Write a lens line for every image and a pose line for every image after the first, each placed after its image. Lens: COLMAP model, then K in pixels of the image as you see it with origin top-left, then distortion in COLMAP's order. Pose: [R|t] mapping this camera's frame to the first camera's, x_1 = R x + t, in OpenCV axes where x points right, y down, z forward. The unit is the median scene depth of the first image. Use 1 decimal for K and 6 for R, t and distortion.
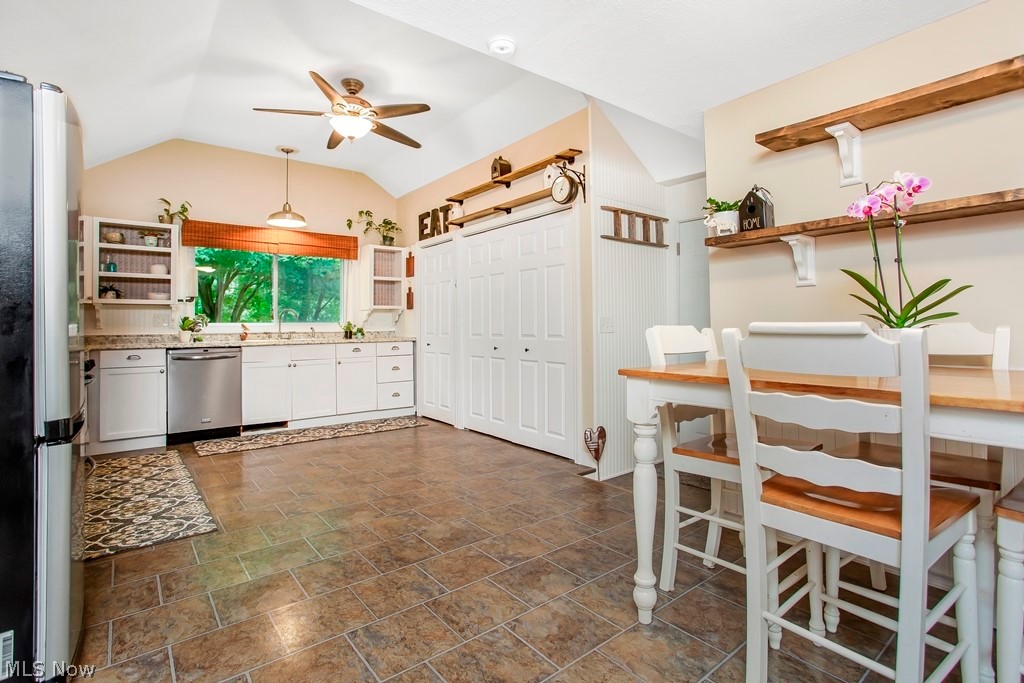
lens RADIAL K [[496.9, 0, 505.9], [0, 496.9, 331.9], [0, 0, 1]] dist [0.003298, 0.001465]
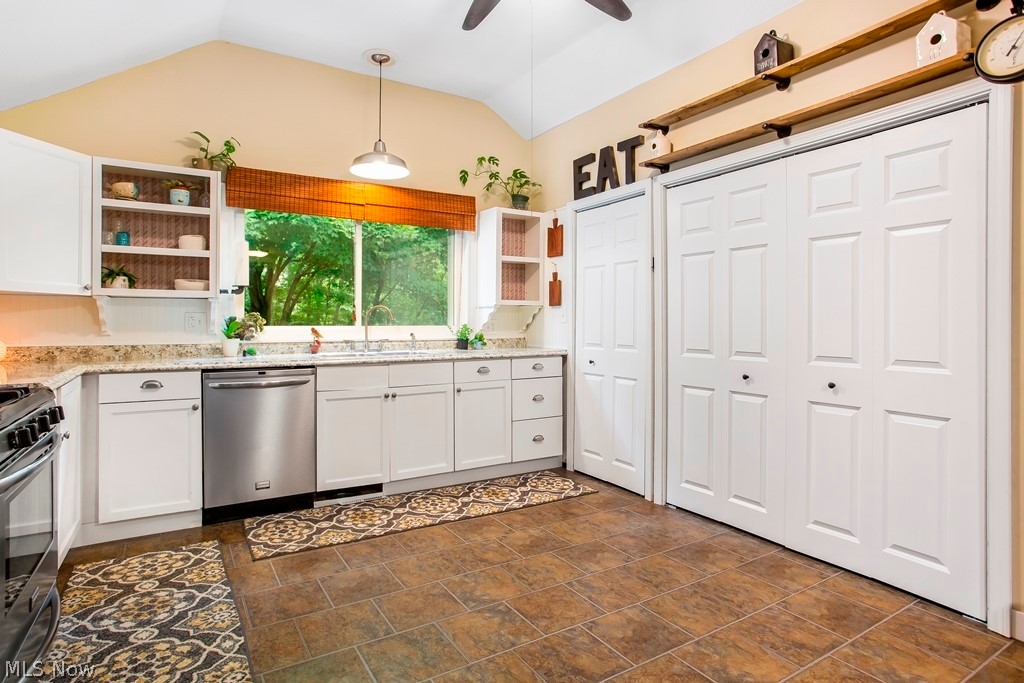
lens RADIAL K [[551.8, 0, 517.4], [0, 551.8, 340.1], [0, 0, 1]] dist [-0.018224, 0.003516]
pose [[0.995626, 0.012036, -0.092651, -0.202209], [-0.010157, 0.999734, 0.020724, -0.018269], [0.092876, -0.019693, 0.995483, 0.316288]]
